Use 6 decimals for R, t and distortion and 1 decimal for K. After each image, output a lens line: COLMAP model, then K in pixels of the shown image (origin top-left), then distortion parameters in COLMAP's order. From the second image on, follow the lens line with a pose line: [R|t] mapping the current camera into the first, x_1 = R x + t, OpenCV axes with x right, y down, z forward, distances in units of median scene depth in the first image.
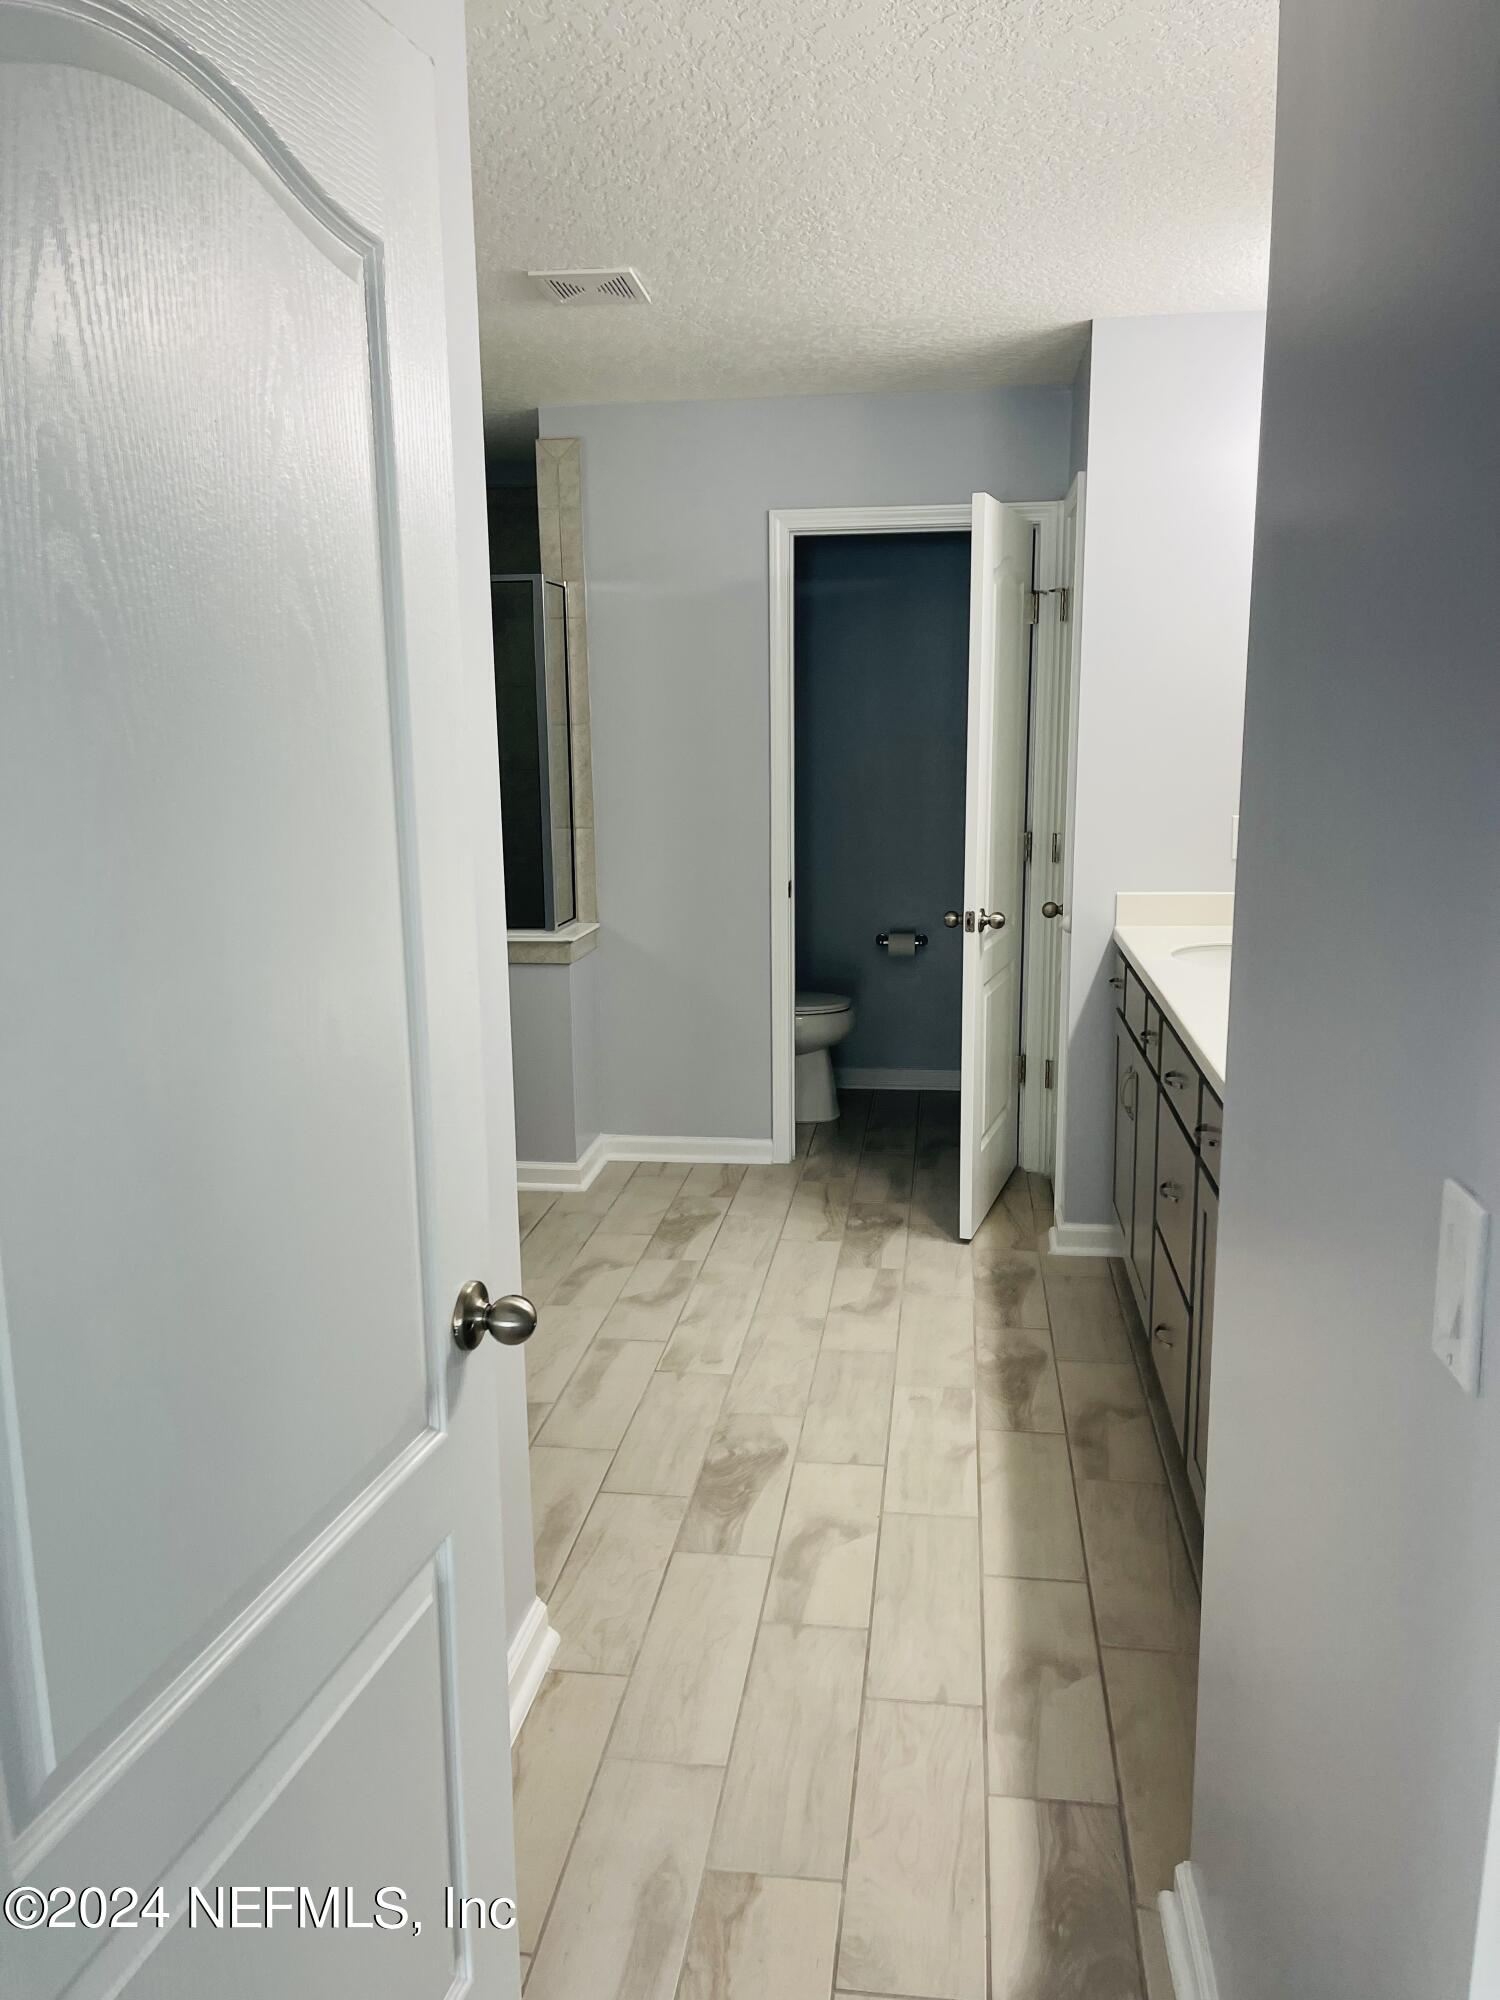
lens RADIAL K [[1490.1, 0, 739.0], [0, 1490.1, 1000.6], [0, 0, 1]] dist [0.076750, -0.106010]
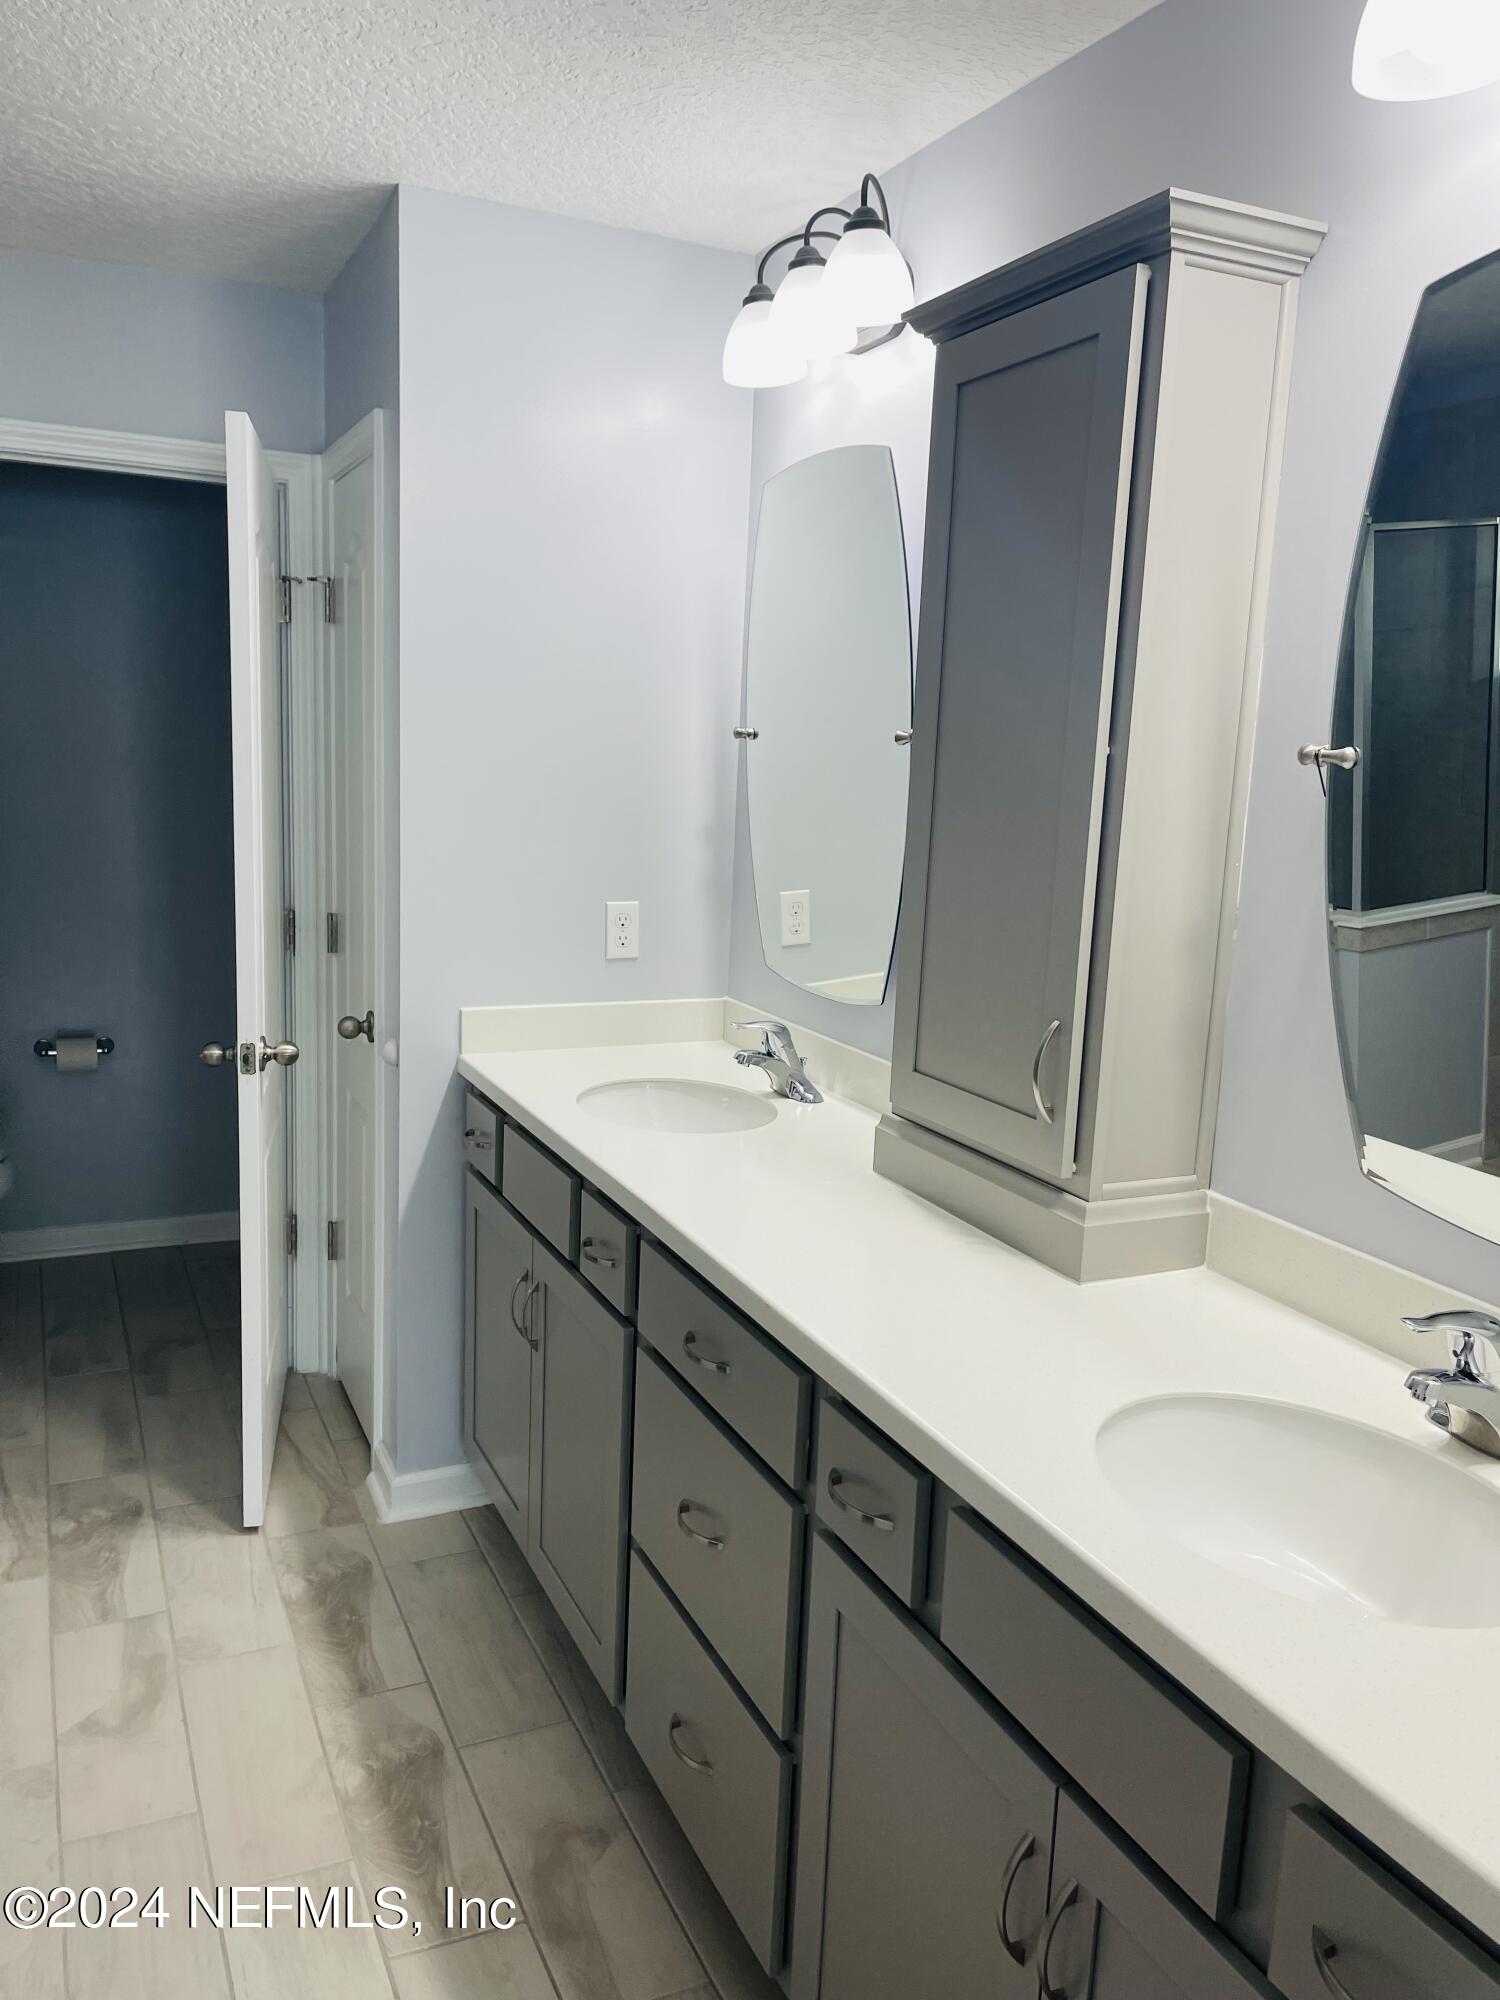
lens RADIAL K [[1490.1, 0, 751.8], [0, 1490.1, 1006.8], [0, 0, 1]] dist [0.076750, -0.106010]
pose [[0.833475, -0.043839, 0.550816, -0.024706], [0.050244, 0.998731, 0.003461, -0.065786], [-0.550269, 0.024790, 0.834620, 0.314373]]
